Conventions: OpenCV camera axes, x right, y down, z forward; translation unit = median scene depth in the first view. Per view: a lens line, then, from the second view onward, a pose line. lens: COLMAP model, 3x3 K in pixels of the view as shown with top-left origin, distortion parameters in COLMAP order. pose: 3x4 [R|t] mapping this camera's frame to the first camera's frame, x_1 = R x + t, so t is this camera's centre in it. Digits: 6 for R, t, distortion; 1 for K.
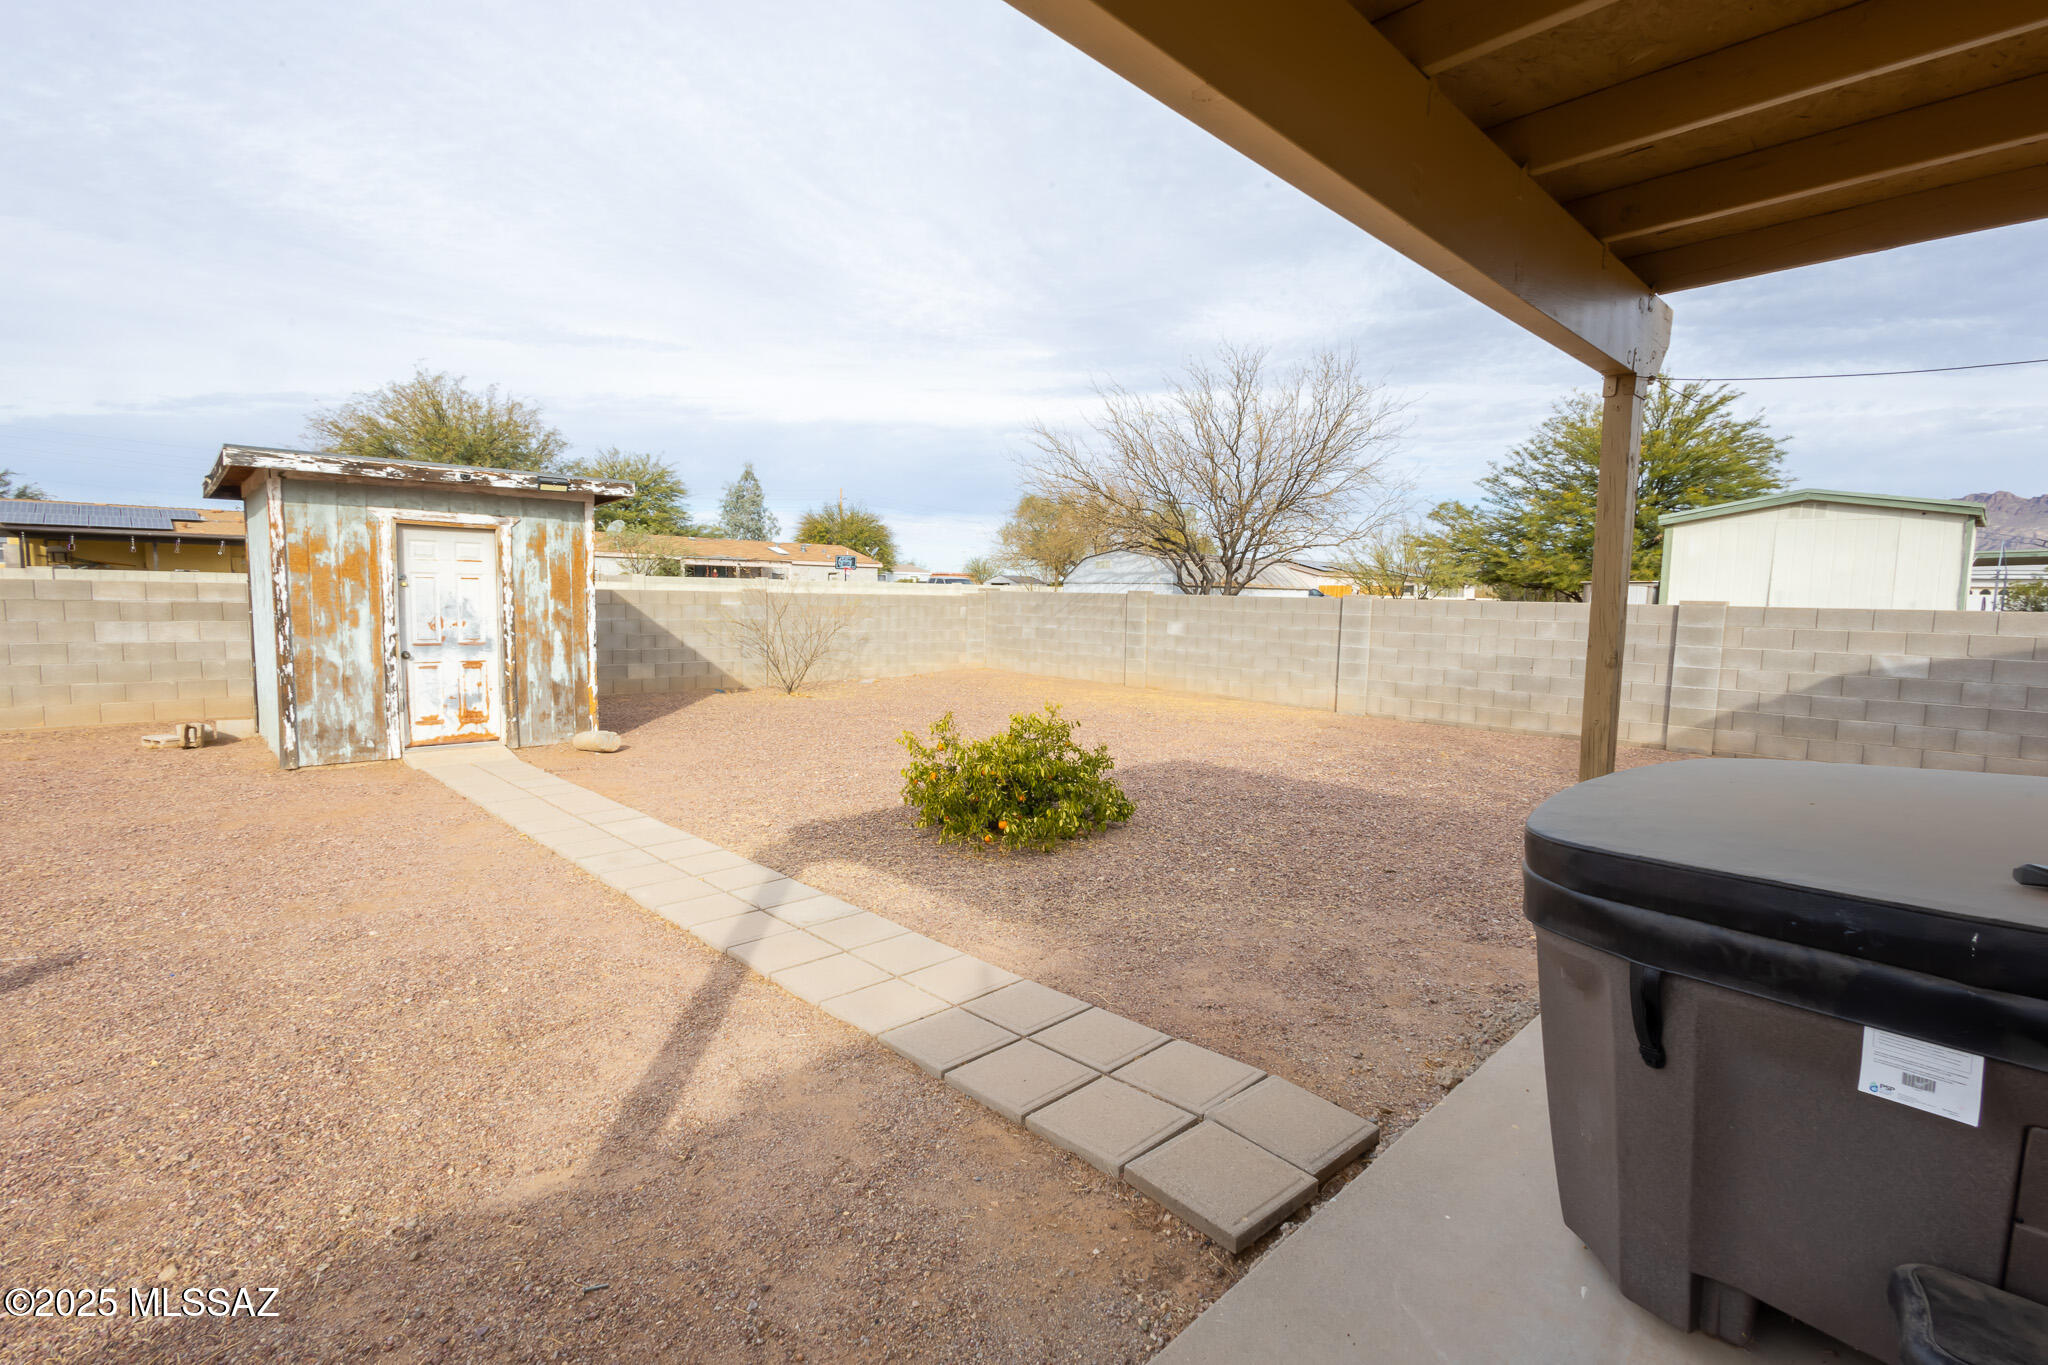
lens RADIAL K [[938.5, 0, 1021.2], [0, 938.5, 685.6], [0, 0, 1]] dist [0.011768, -0.000020]
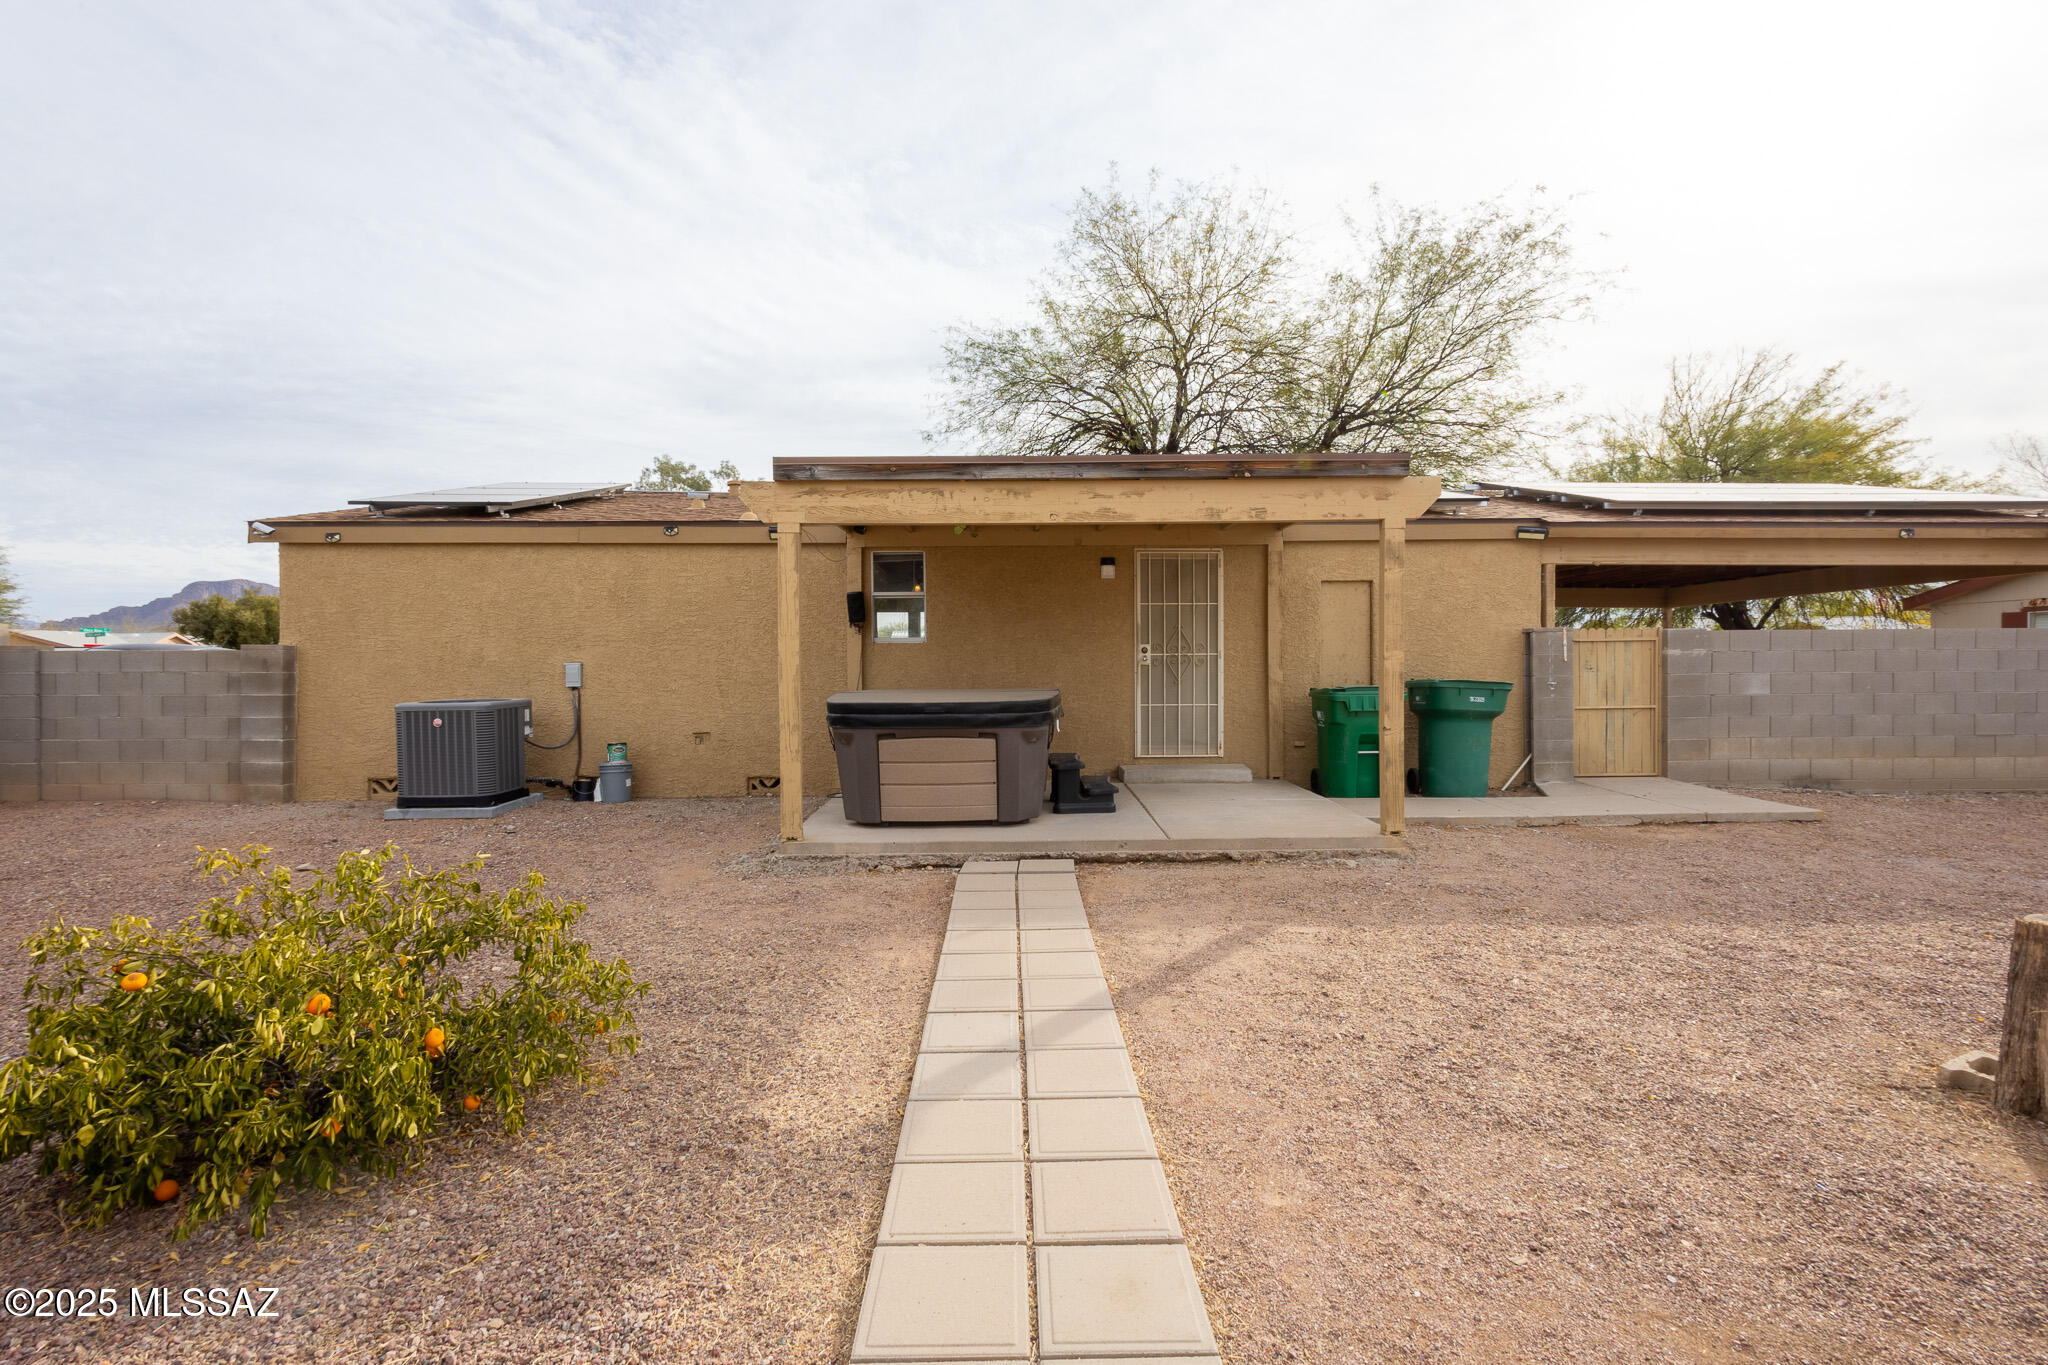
lens RADIAL K [[938.5, 0, 1028.1], [0, 938.5, 684.4], [0, 0, 1]] dist [0.011768, -0.000020]
pose [[-0.728889, -0.030013, 0.683974, -0.307940], [0.052796, 0.993599, 0.099863, -0.048837], [-0.682593, 0.108900, -0.722639, 0.593575]]
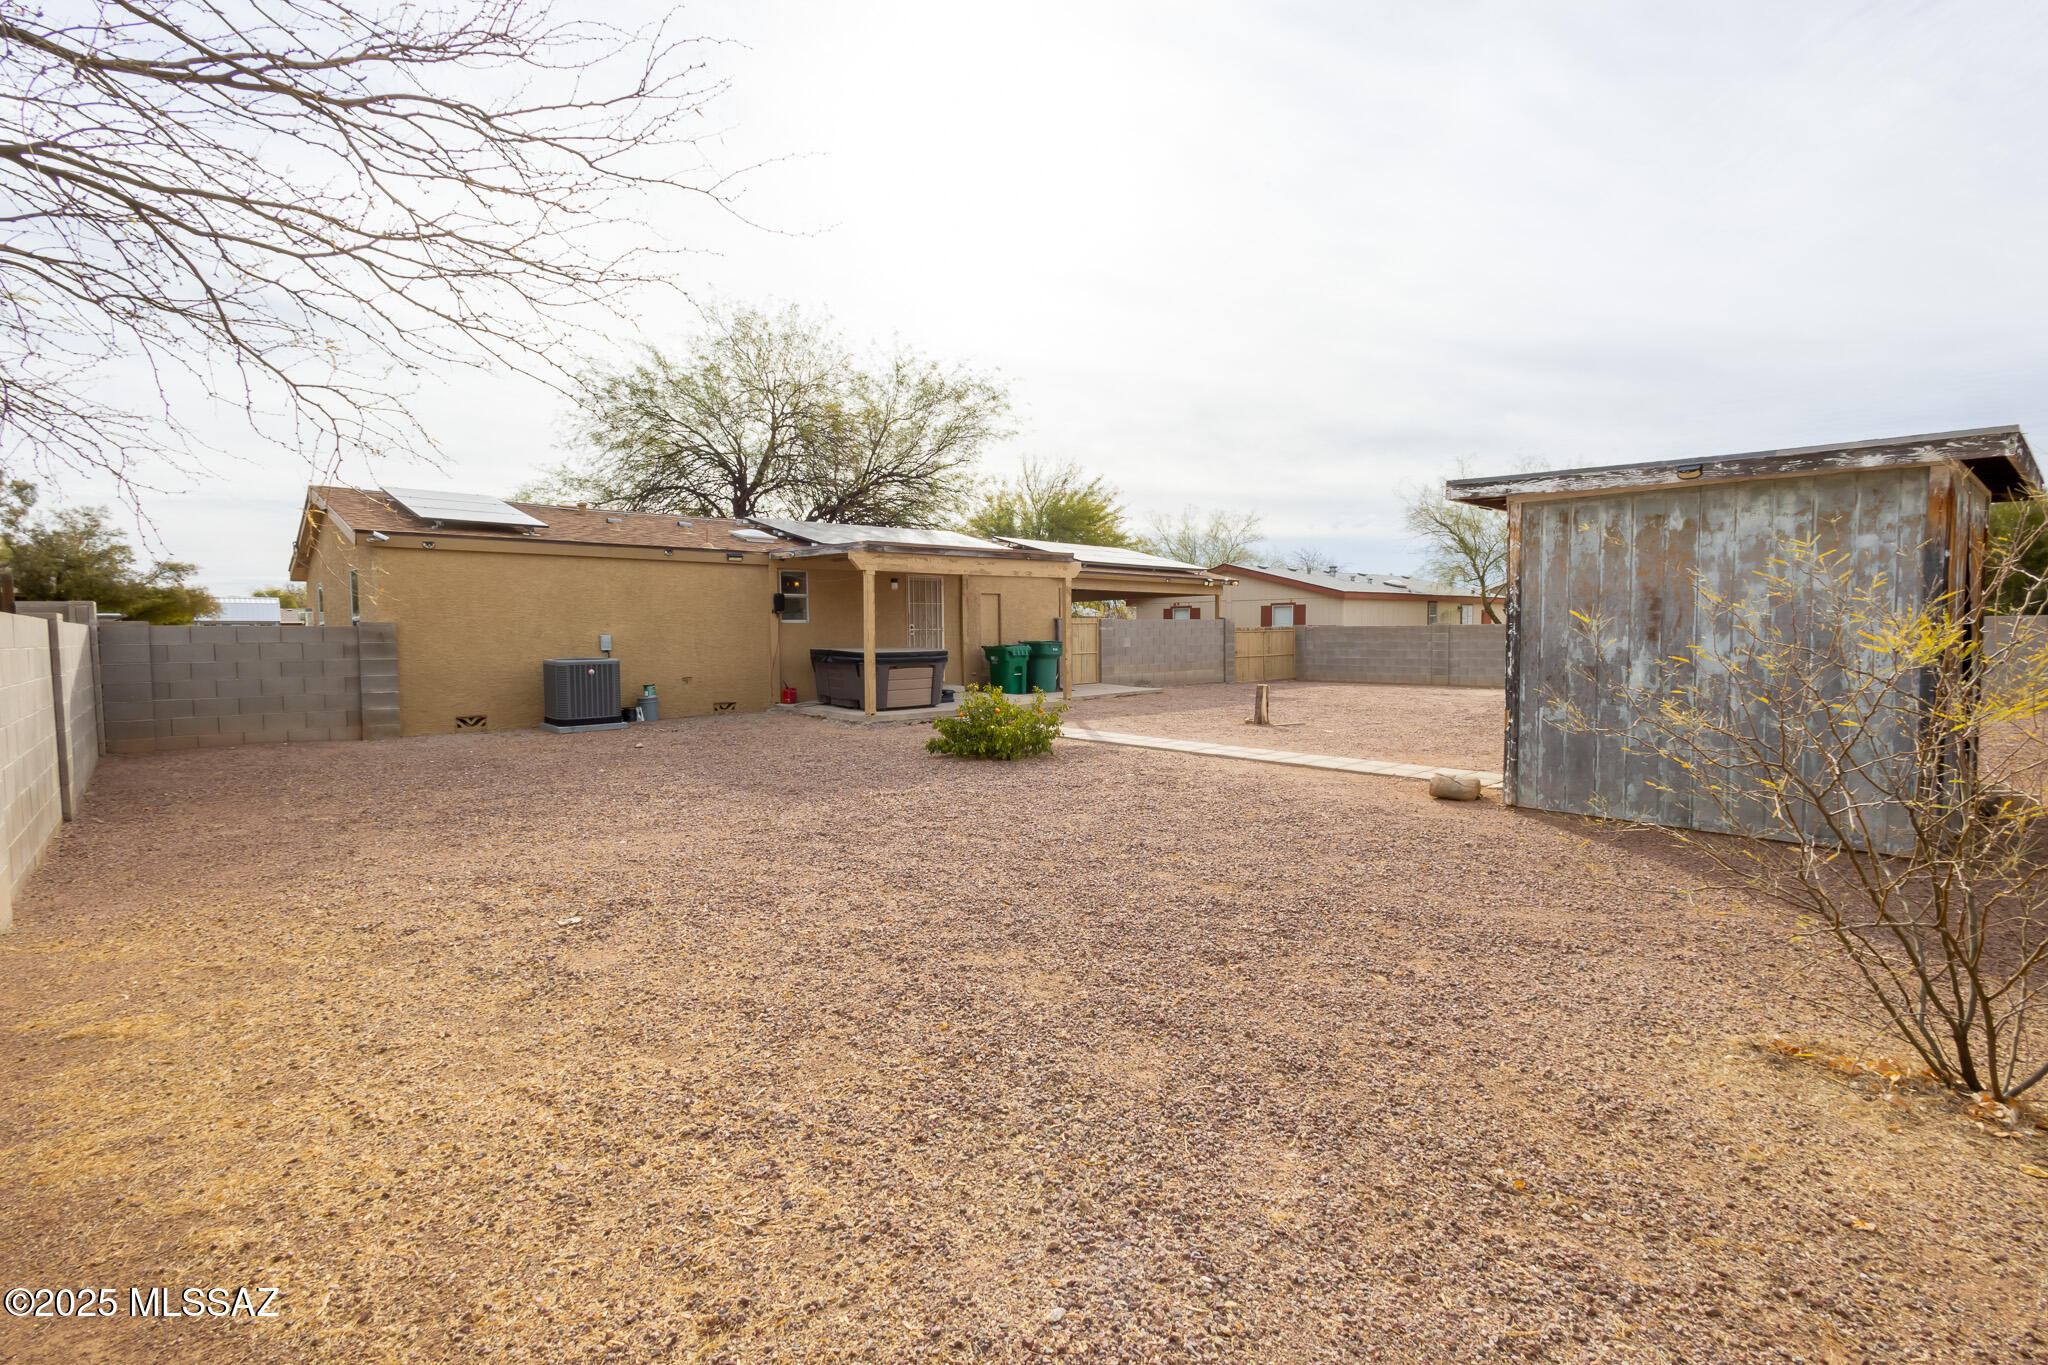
lens RADIAL K [[938.5, 0, 1021.3], [0, 938.5, 682.2], [0, 0, 1]] dist [0.011768, -0.000020]
pose [[-0.999038, -0.009753, 0.042761, -0.076448], [-0.003679, 0.990161, 0.139885, -0.120798], [-0.043705, 0.139593, -0.989244, 1.483577]]
